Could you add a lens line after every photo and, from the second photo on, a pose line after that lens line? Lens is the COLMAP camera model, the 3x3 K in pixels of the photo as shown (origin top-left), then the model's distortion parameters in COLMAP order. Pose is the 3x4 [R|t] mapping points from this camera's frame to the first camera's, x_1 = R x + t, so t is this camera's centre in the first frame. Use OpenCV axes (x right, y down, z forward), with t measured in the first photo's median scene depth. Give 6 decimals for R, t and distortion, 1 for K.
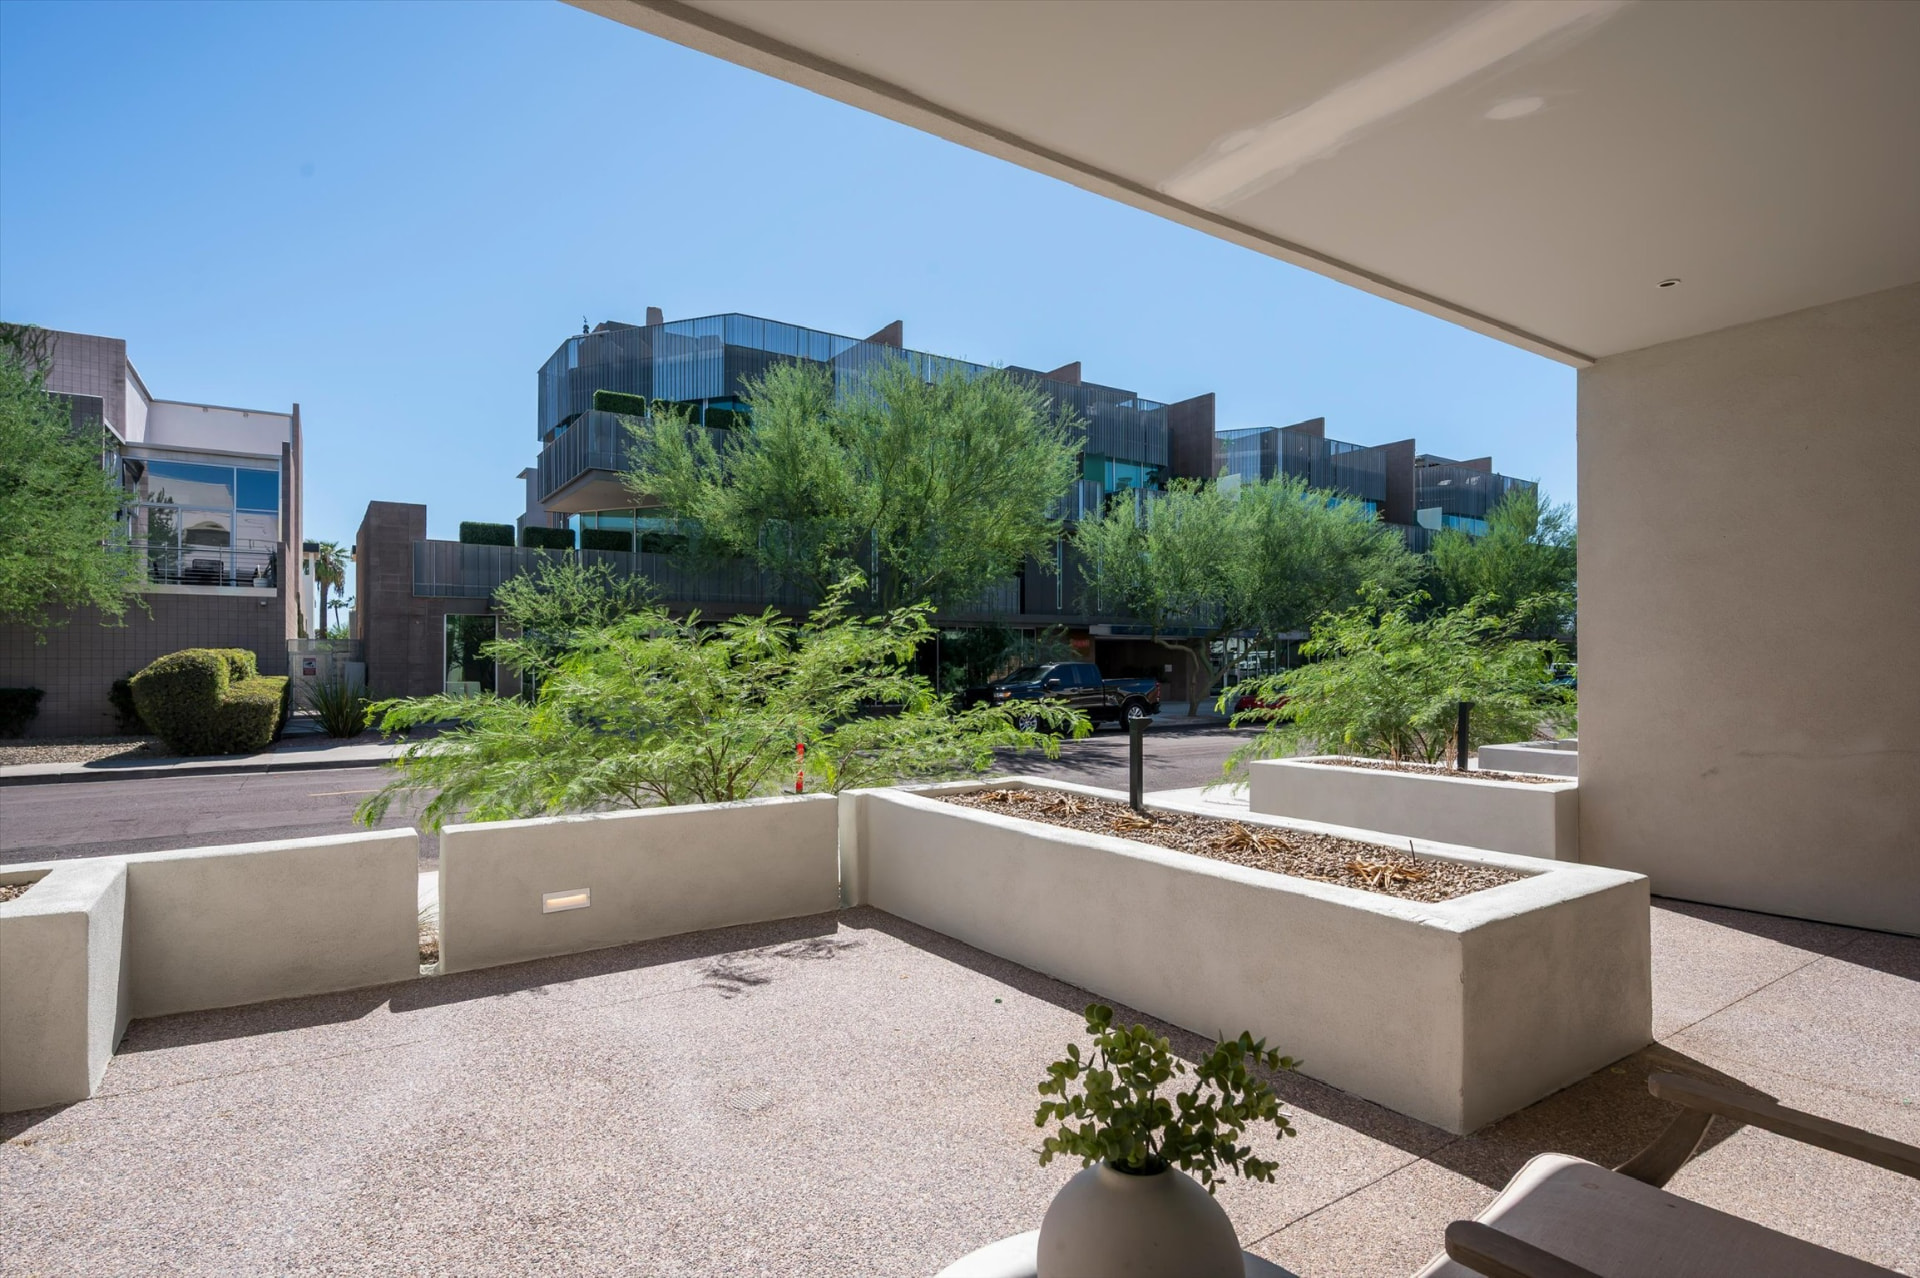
lens RADIAL K [[1001.9, 0, 960.7], [0, 1001.9, 645.1], [0, 0, 1]] dist [-0.003670, 0.001433]
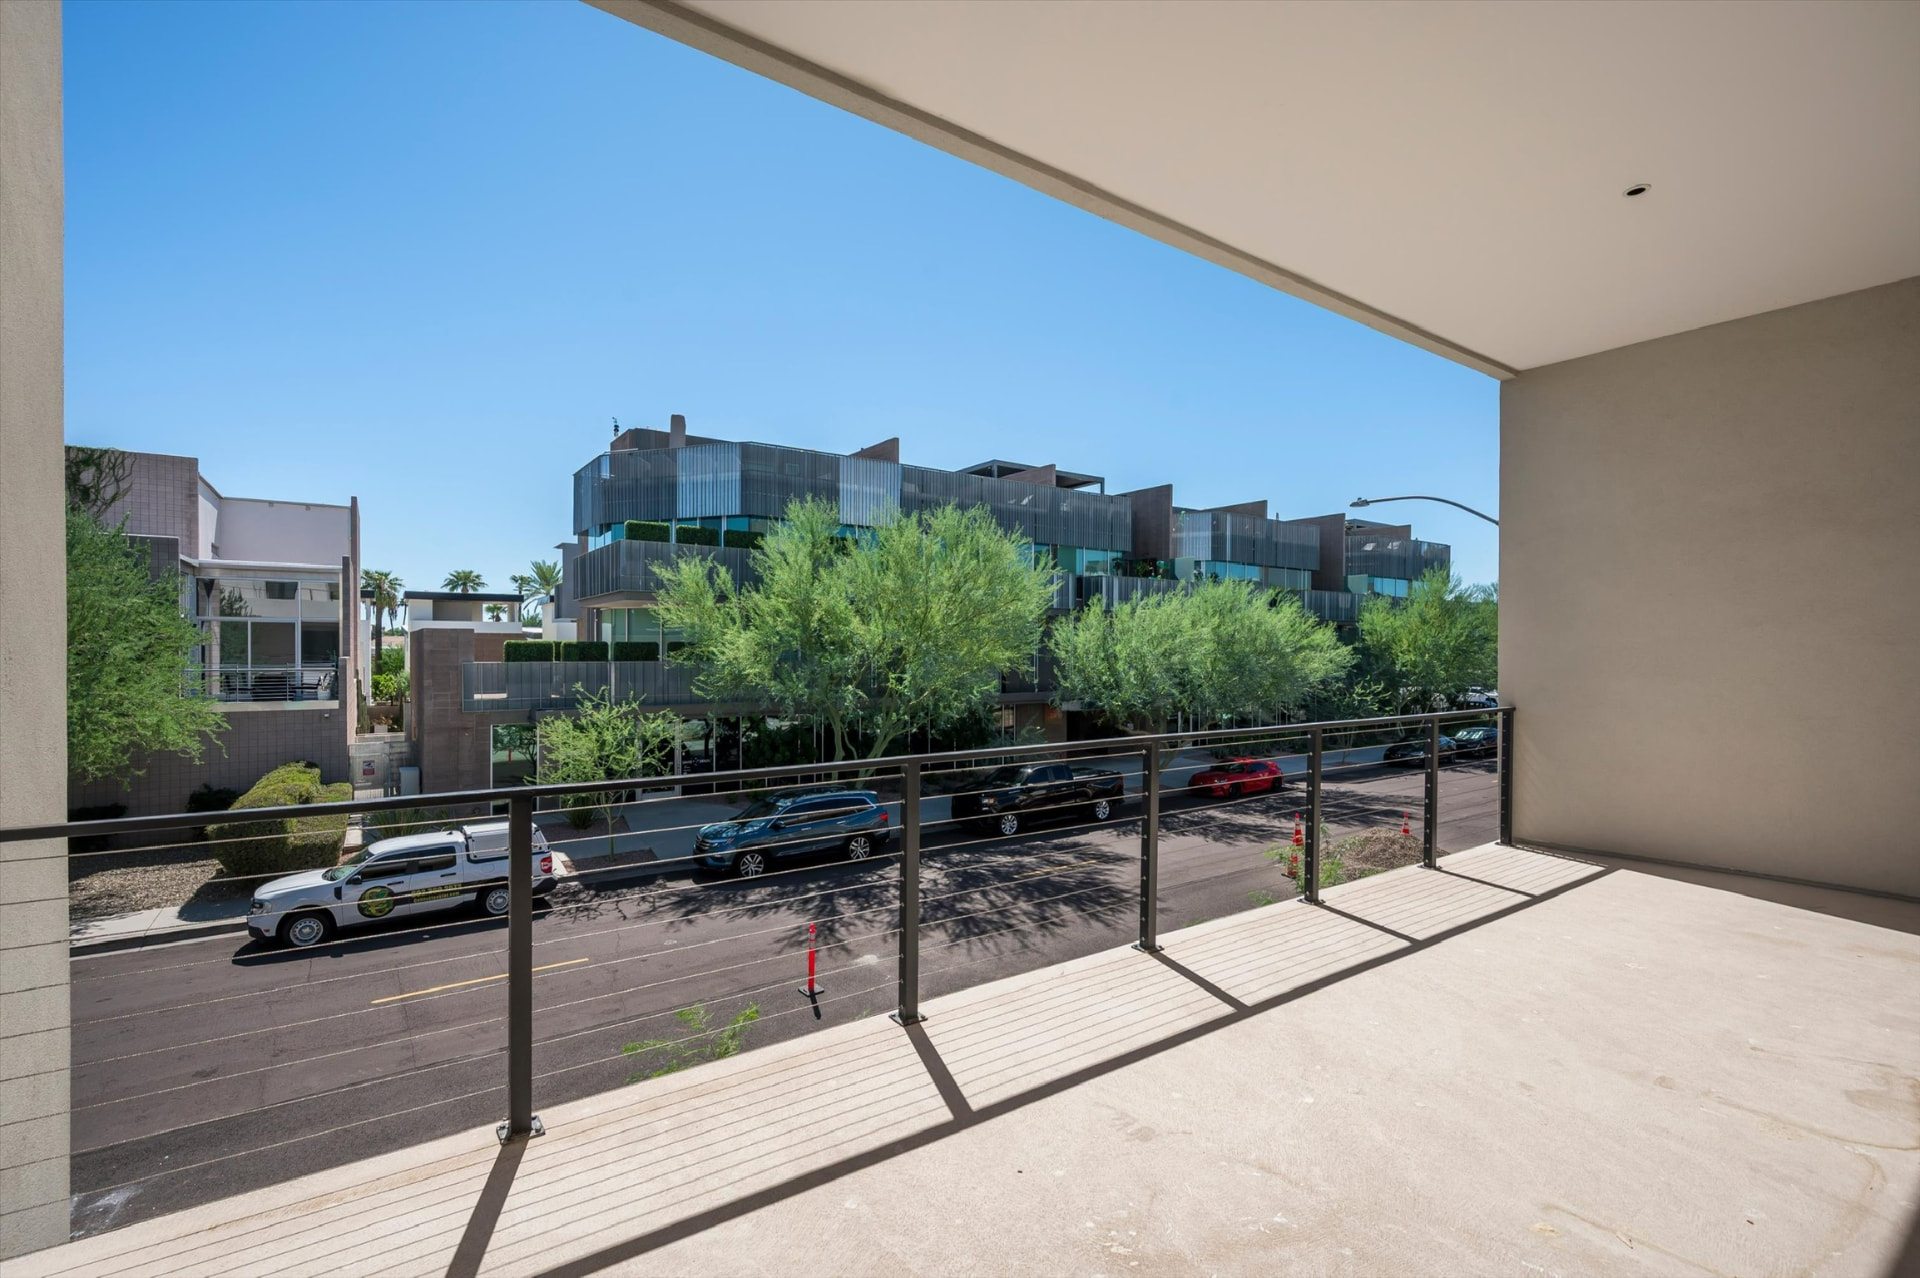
lens RADIAL K [[875.7, 0, 961.2], [0, 875.7, 642.5], [0, 0, 1]] dist [0.000997, -0.000531]
pose [[0.999749, 0.008274, 0.020801, -0.008255], [-0.008730, 0.999722, 0.021920, -0.126174], [-0.020614, -0.022096, 0.999543, 0.008109]]
